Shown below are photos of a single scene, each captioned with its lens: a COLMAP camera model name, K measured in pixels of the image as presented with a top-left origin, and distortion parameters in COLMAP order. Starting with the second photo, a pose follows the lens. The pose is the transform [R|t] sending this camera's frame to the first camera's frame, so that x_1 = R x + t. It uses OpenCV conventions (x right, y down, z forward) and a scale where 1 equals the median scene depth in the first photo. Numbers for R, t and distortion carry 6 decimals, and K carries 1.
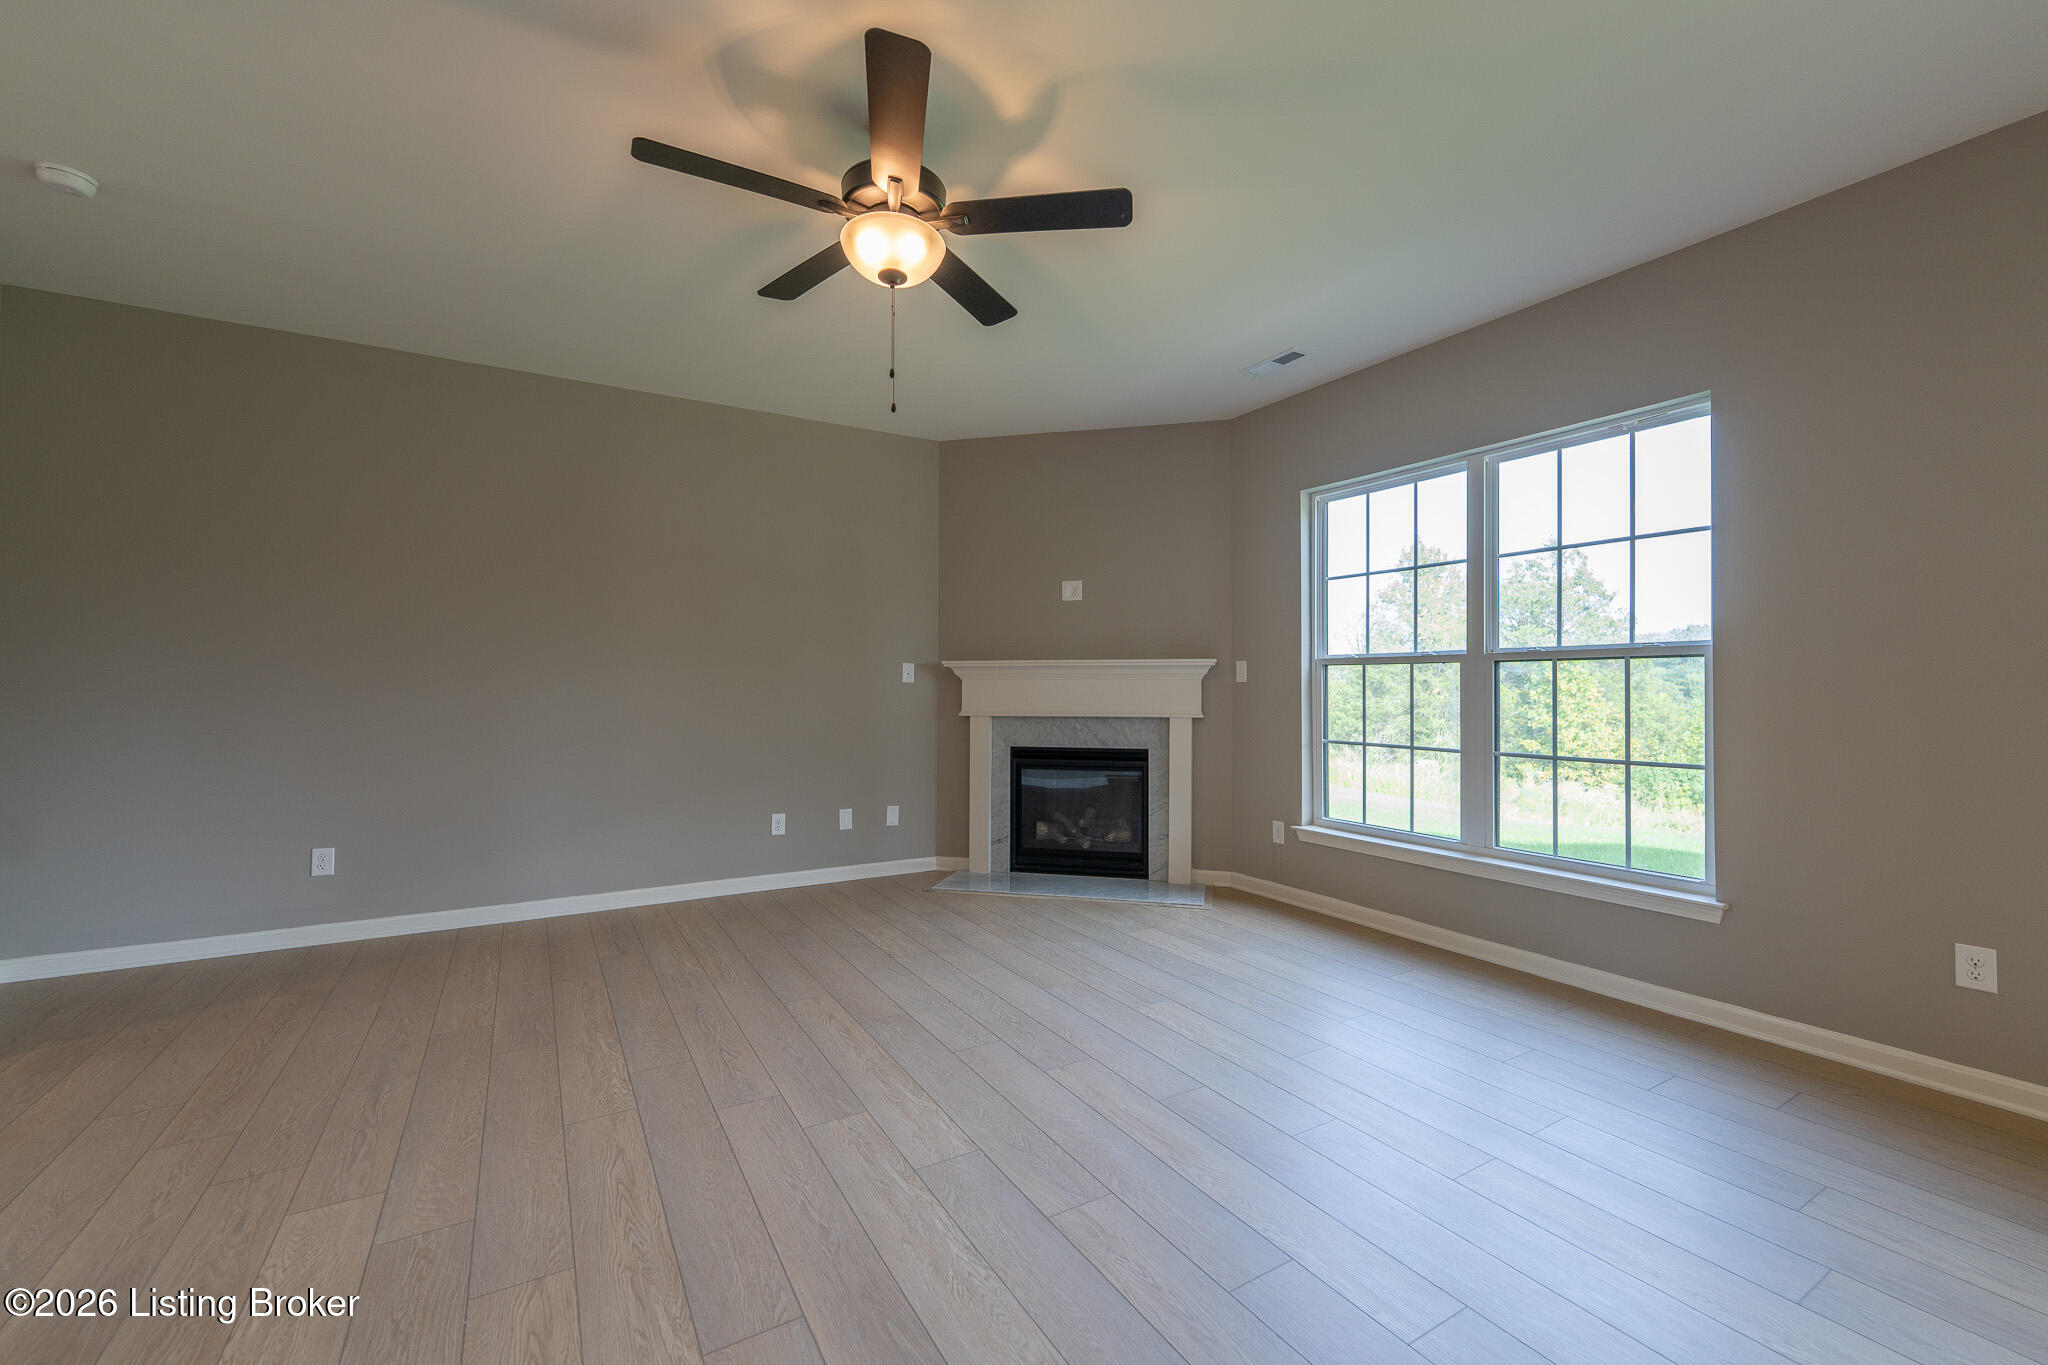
lens RADIAL K [[833.2, 0, 1013.4], [0, 833.2, 679.1], [0, 0, 1]] dist [0.000131, -0.000103]
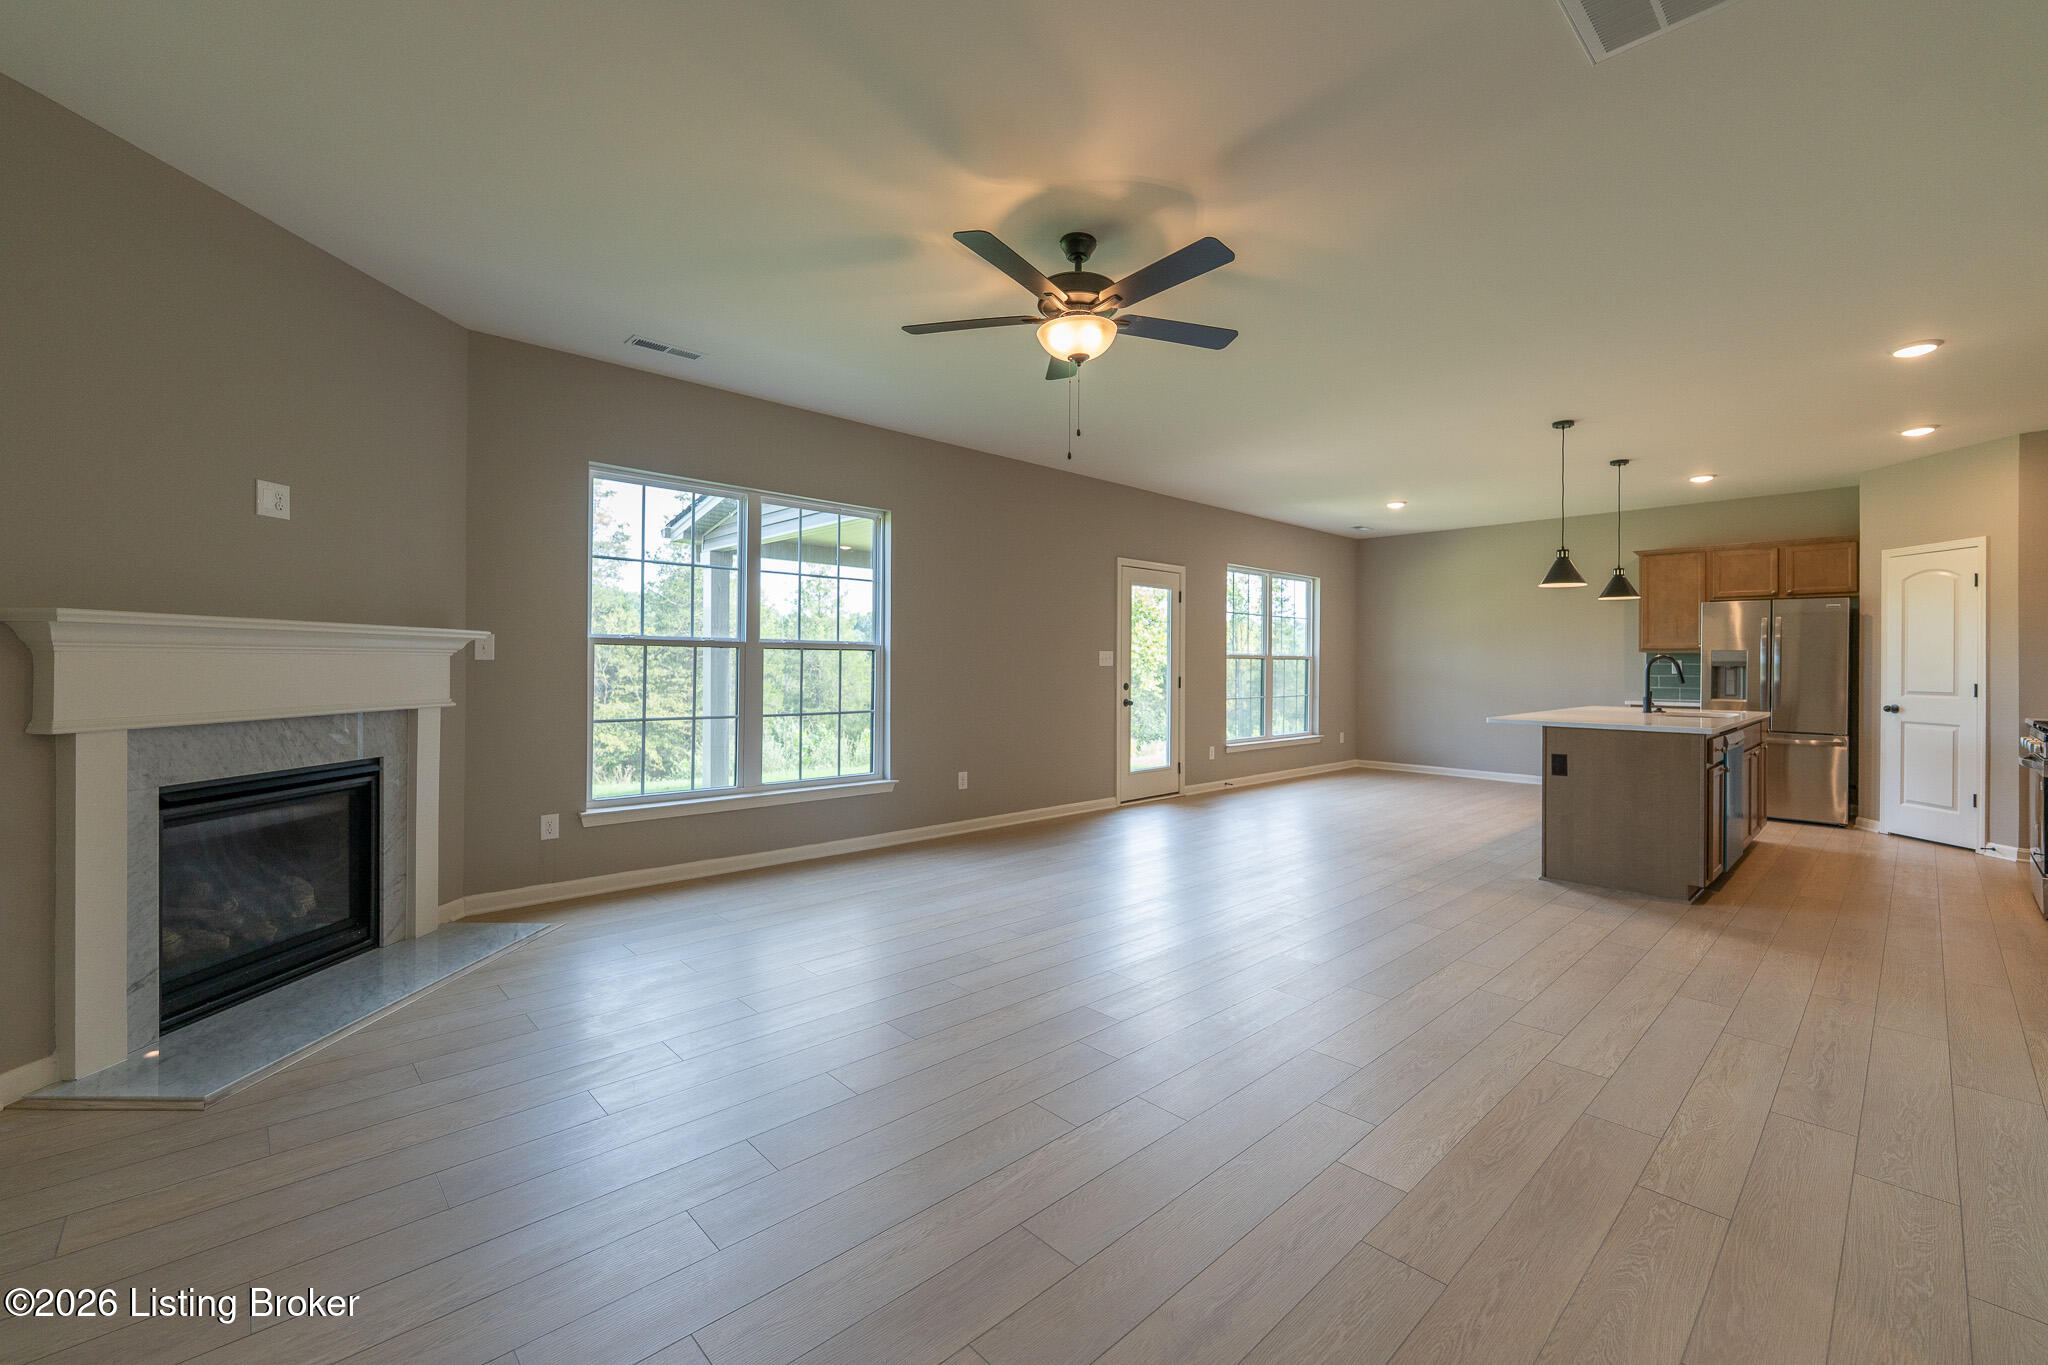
lens RADIAL K [[842.2, 0, 1063.4], [0, 842.2, 662.4], [0, 0, 1]] dist [-0.010020, -0.000215]
pose [[-0.234148, -0.001863, 0.972199, -0.639131], [-0.019305, 0.999810, -0.002734, -0.002758], [-0.972009, -0.019408, -0.234140, 0.618076]]
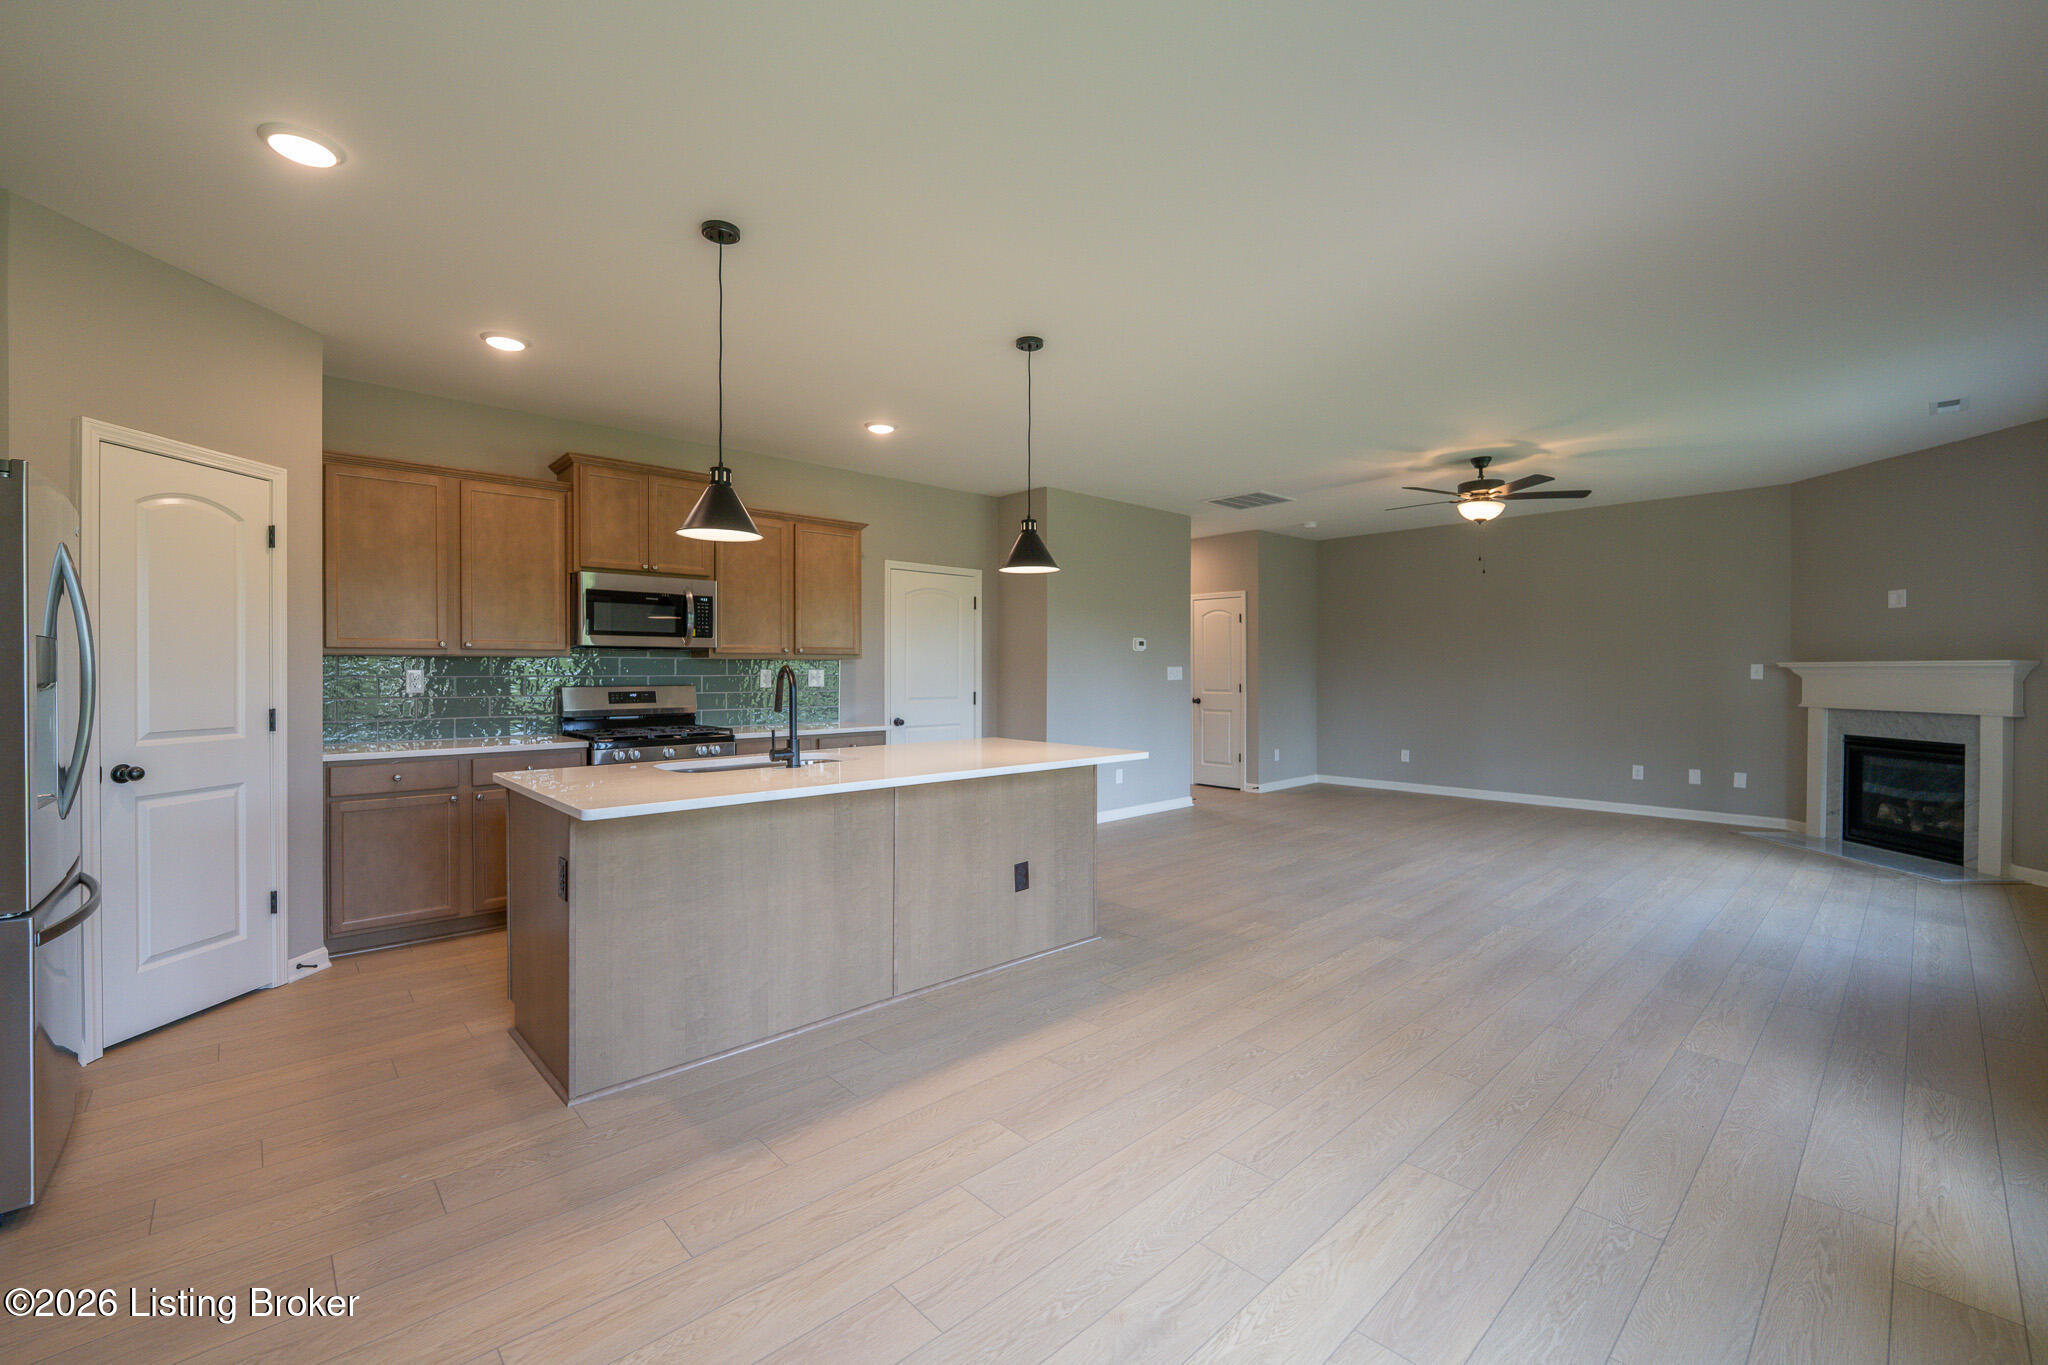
lens RADIAL K [[841.3, 0, 1044.0], [0, 841.3, 674.2], [0, 0, 1]] dist [-0.001497, -0.003470]
pose [[0.211439, 0.001807, -0.977389, 0.955069], [0.012020, 0.999918, 0.004449, -0.024214], [0.977317, -0.012689, 0.211400, -0.371776]]
